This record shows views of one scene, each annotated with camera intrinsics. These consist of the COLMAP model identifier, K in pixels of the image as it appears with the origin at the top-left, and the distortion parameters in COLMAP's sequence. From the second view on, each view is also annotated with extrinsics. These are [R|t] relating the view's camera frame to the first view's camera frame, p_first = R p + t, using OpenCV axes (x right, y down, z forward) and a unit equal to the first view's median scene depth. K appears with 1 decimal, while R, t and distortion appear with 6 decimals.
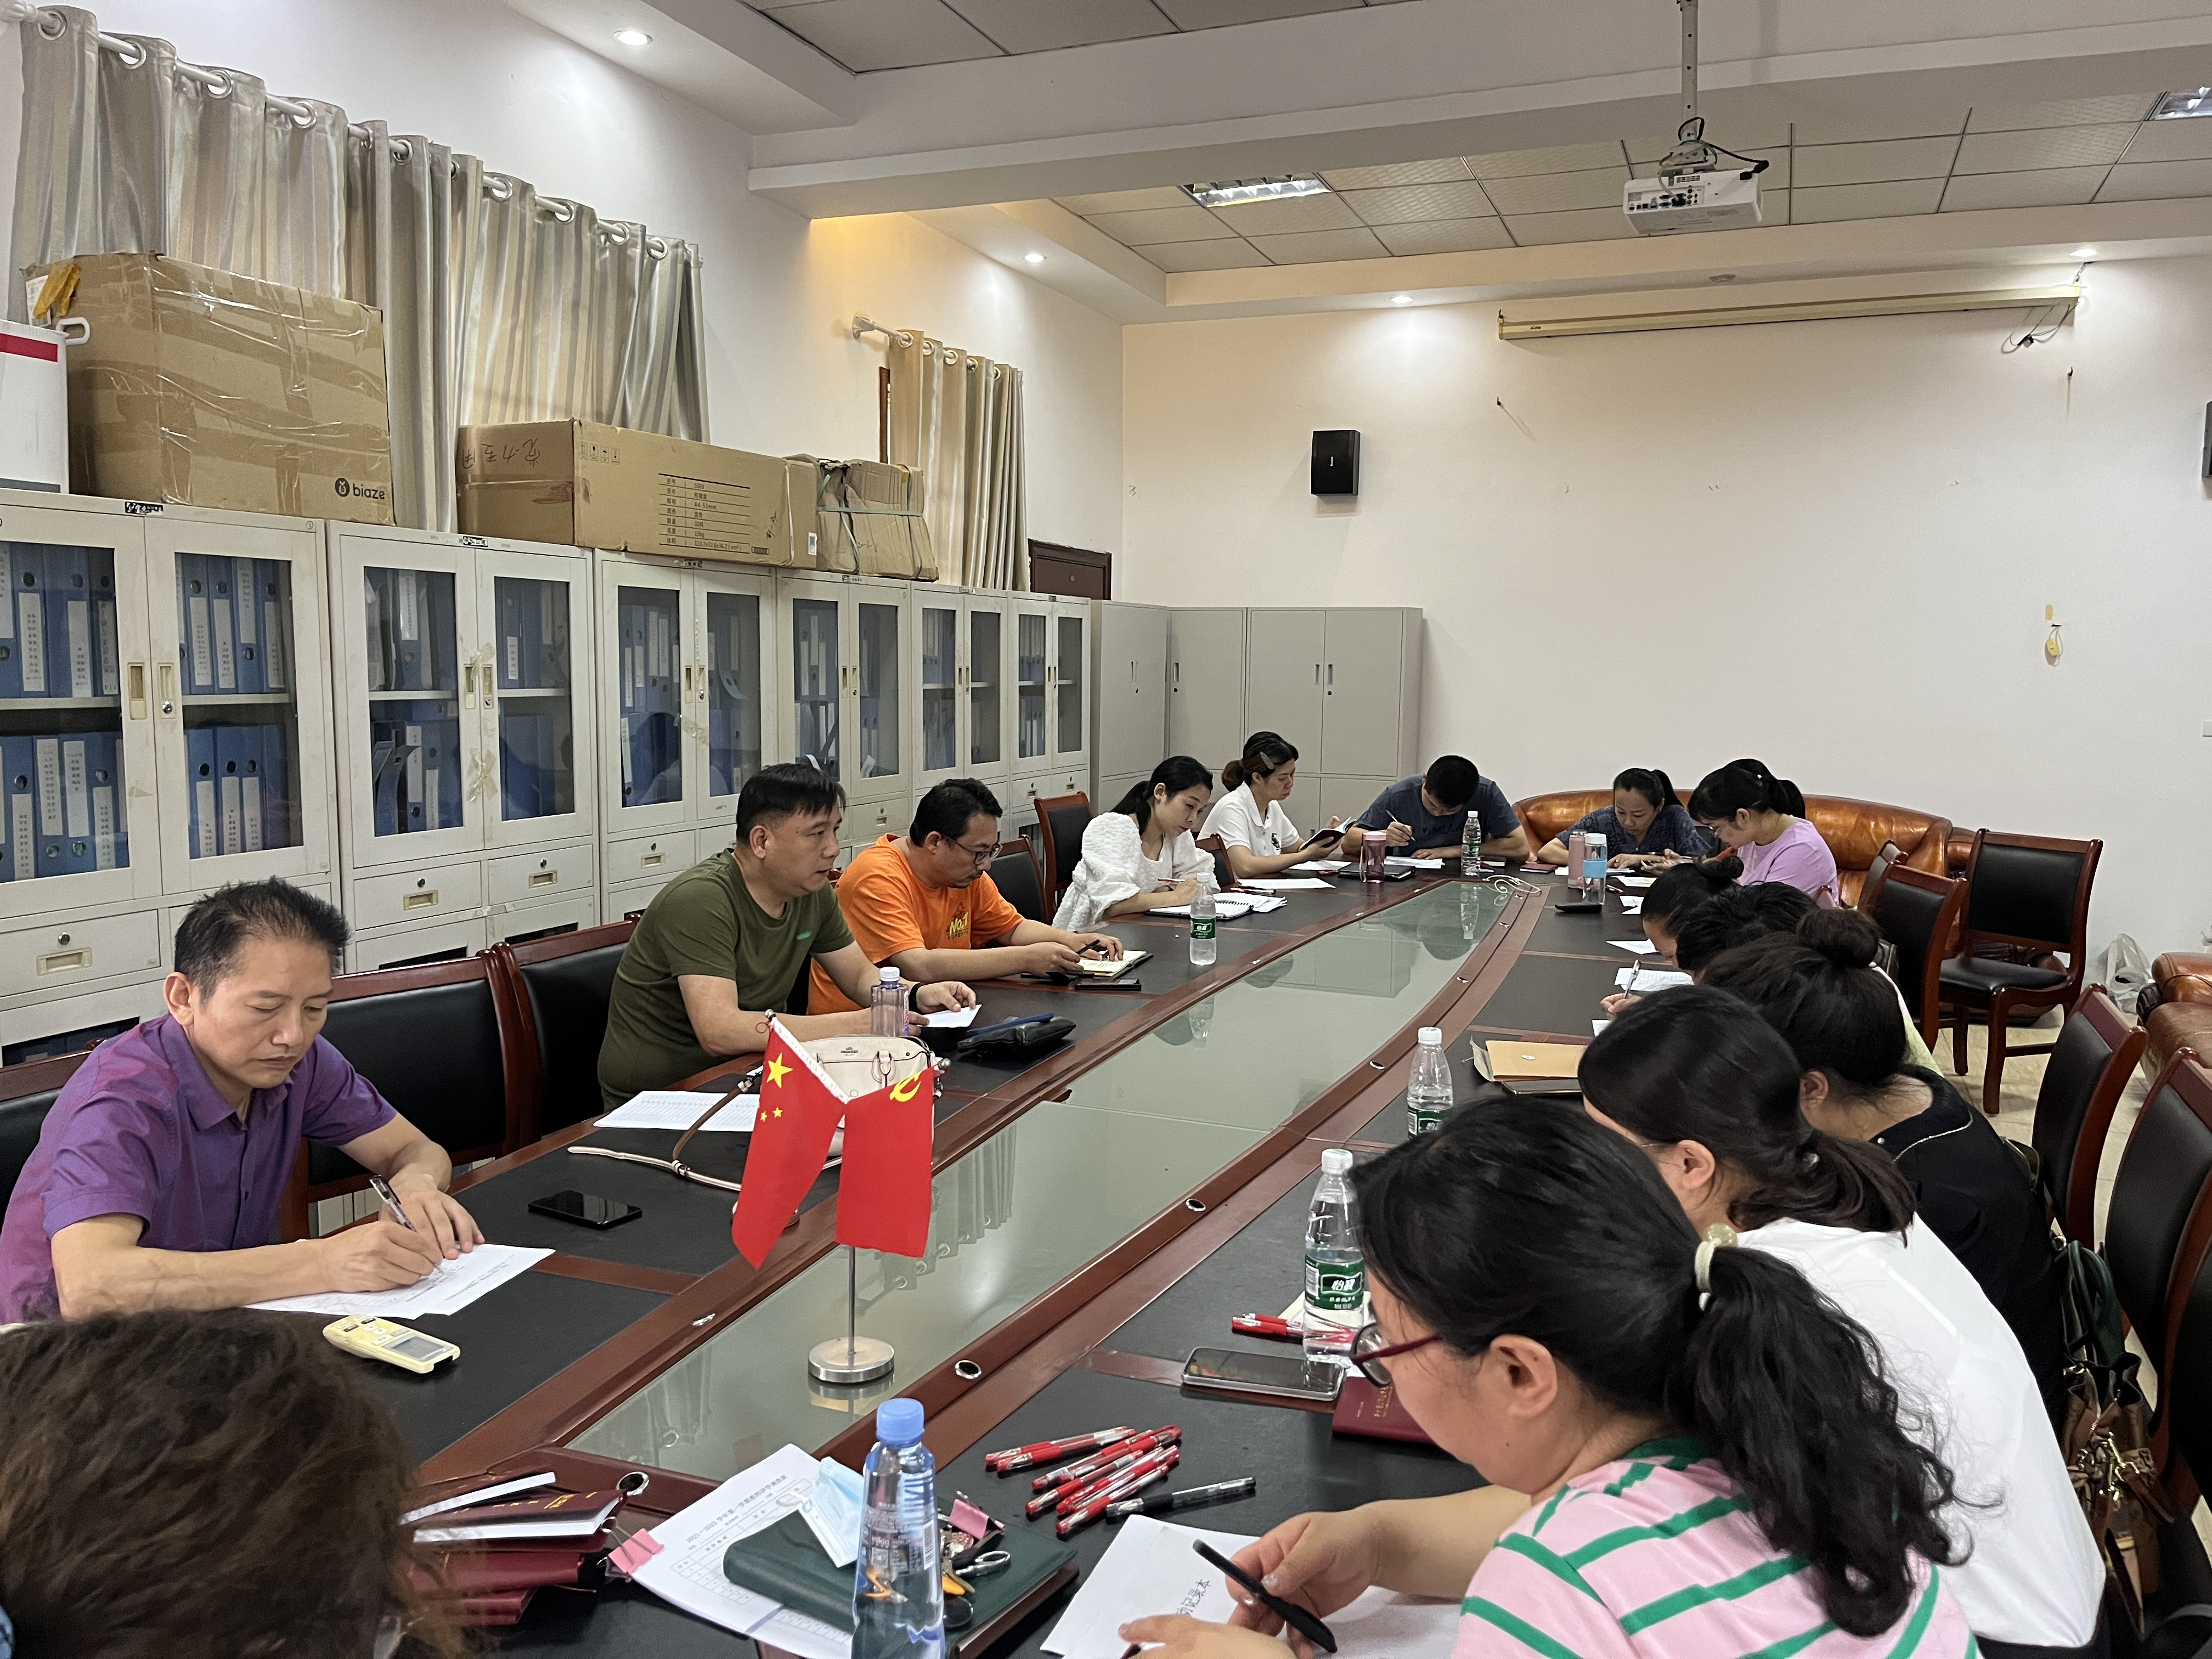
lens RADIAL K [[1699.1, 0, 1109.5], [0, 1699.1, 829.4], [0, 0, 1]] dist [0.009225, 0.000652]
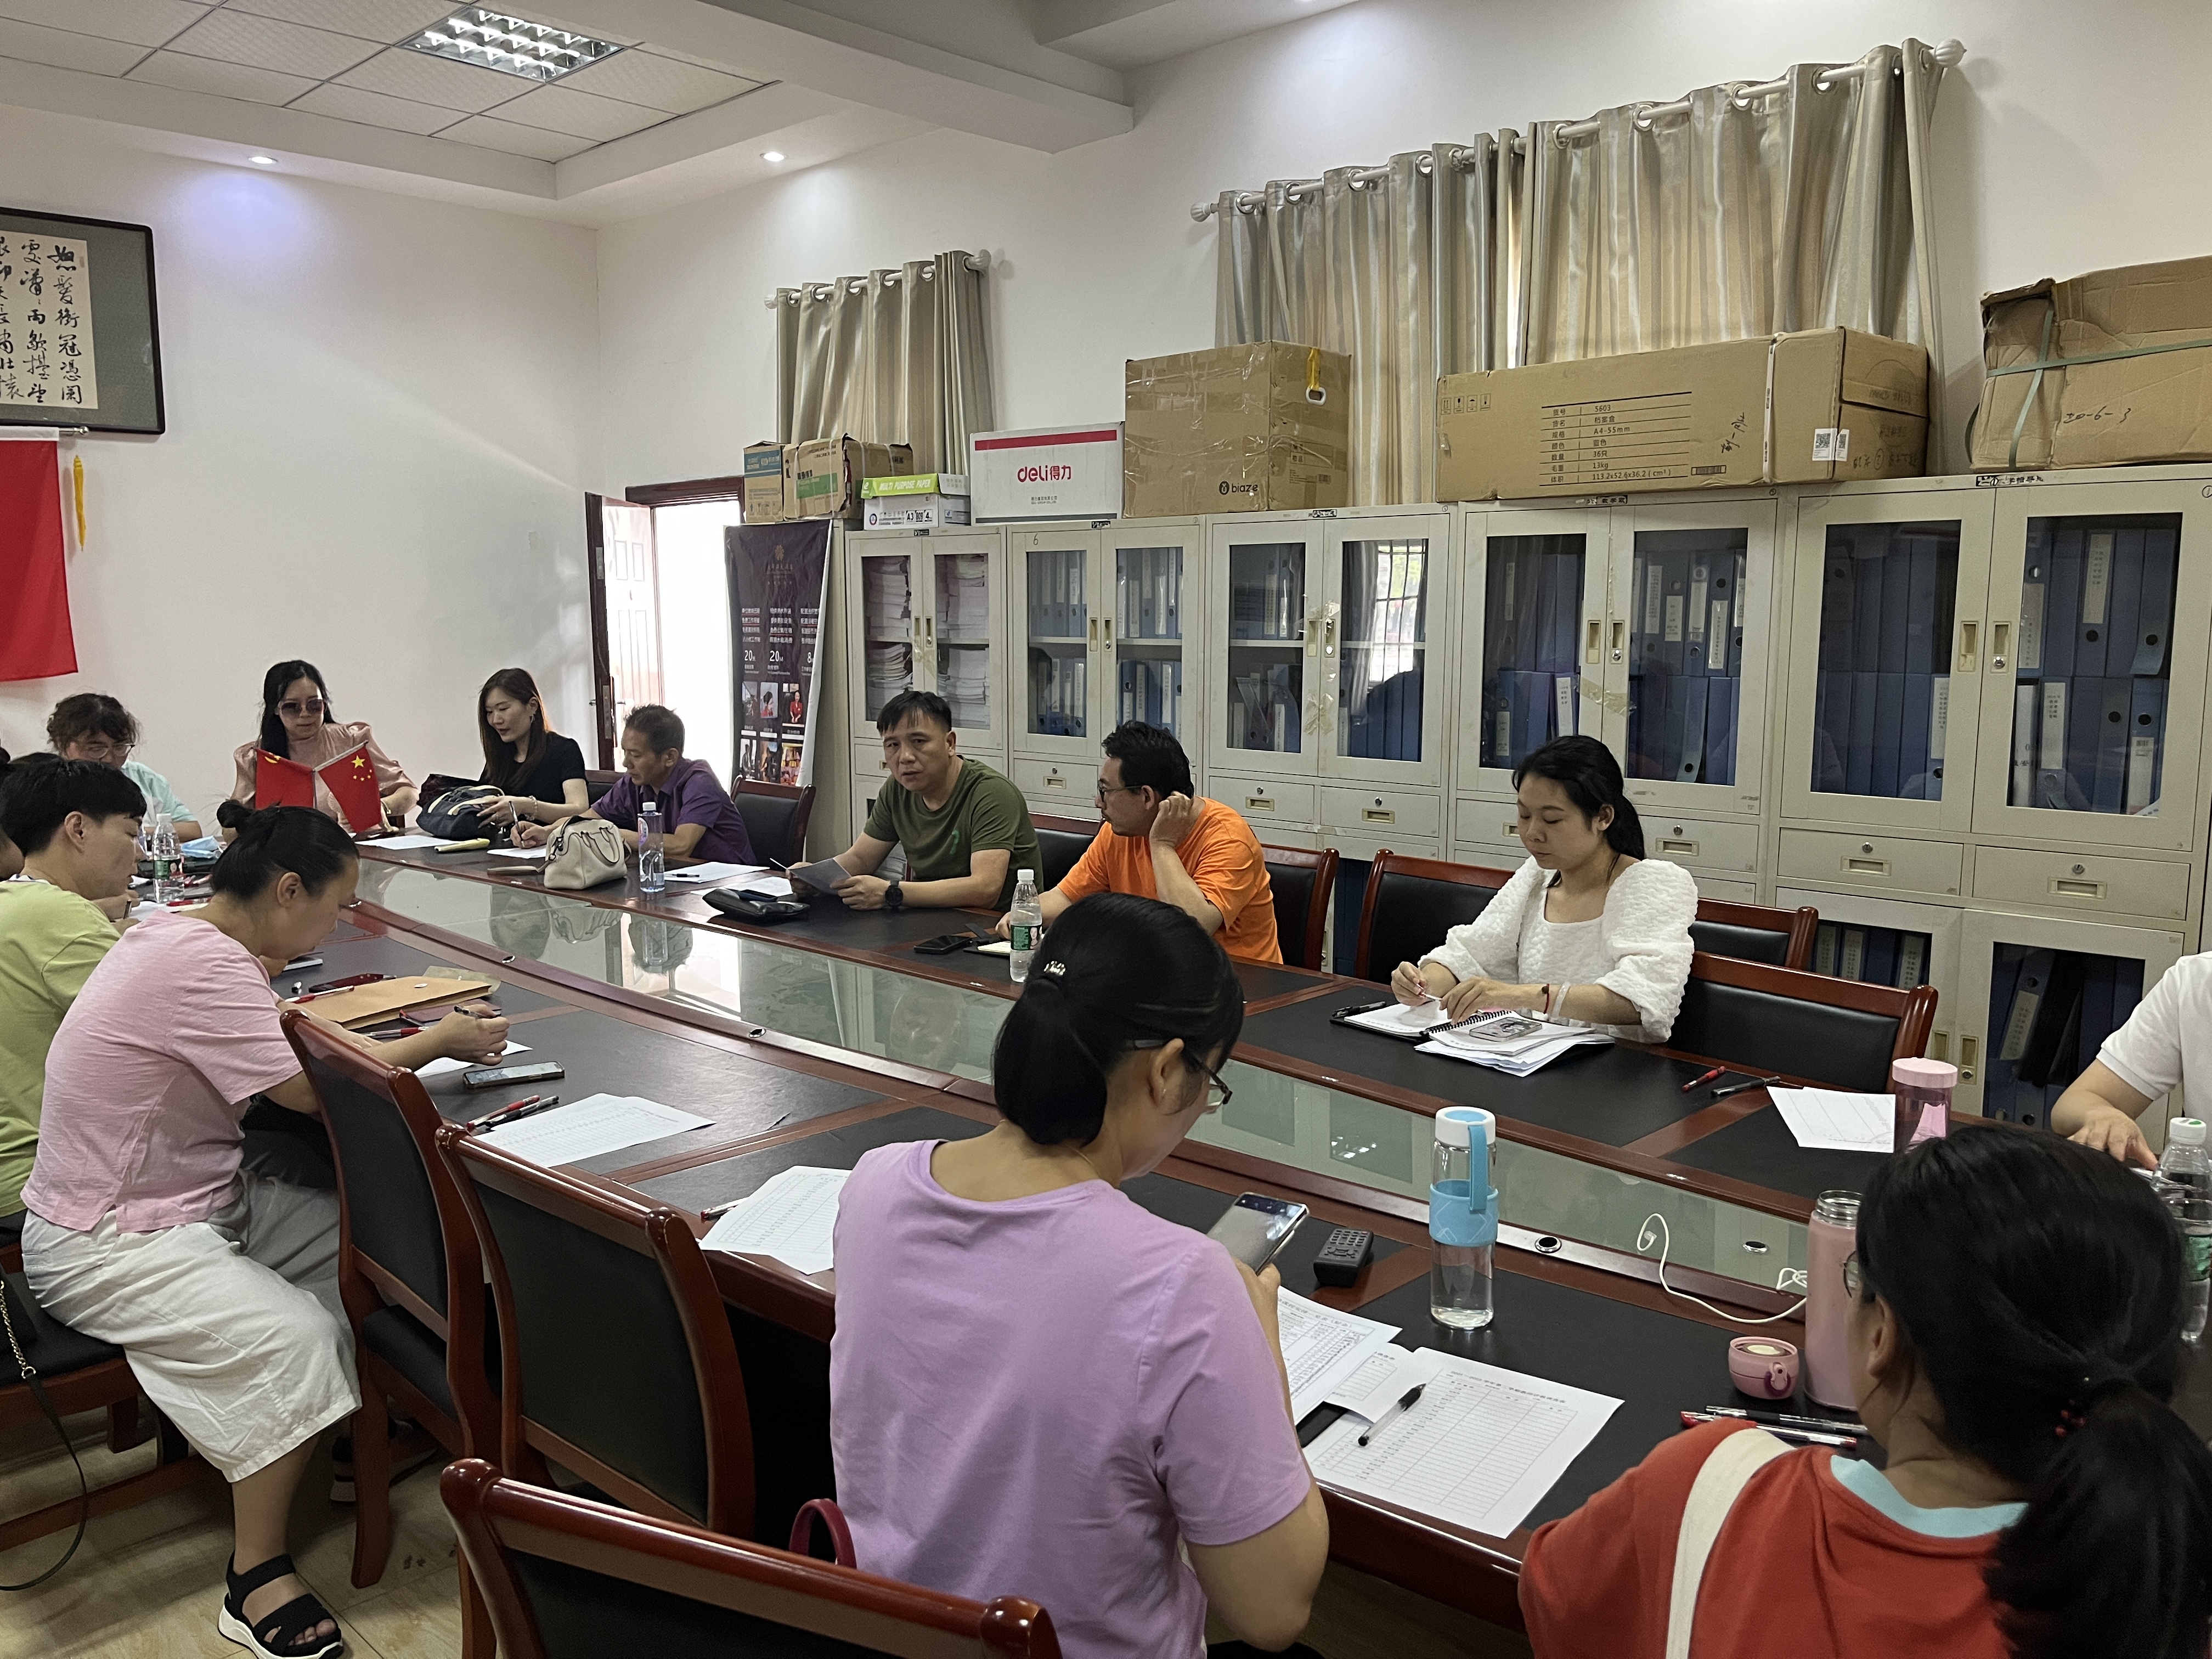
lens RADIAL K [[1699.1, 0, 1109.0], [0, 1699.1, 834.8], [0, 0, 1]] dist [0.009225, 0.000652]
pose [[-0.369707, 0.093493, -0.924433, 0.698507], [-0.107604, 0.983922, 0.142543, -0.091043], [0.922897, 0.152171, -0.353703, 1.167668]]
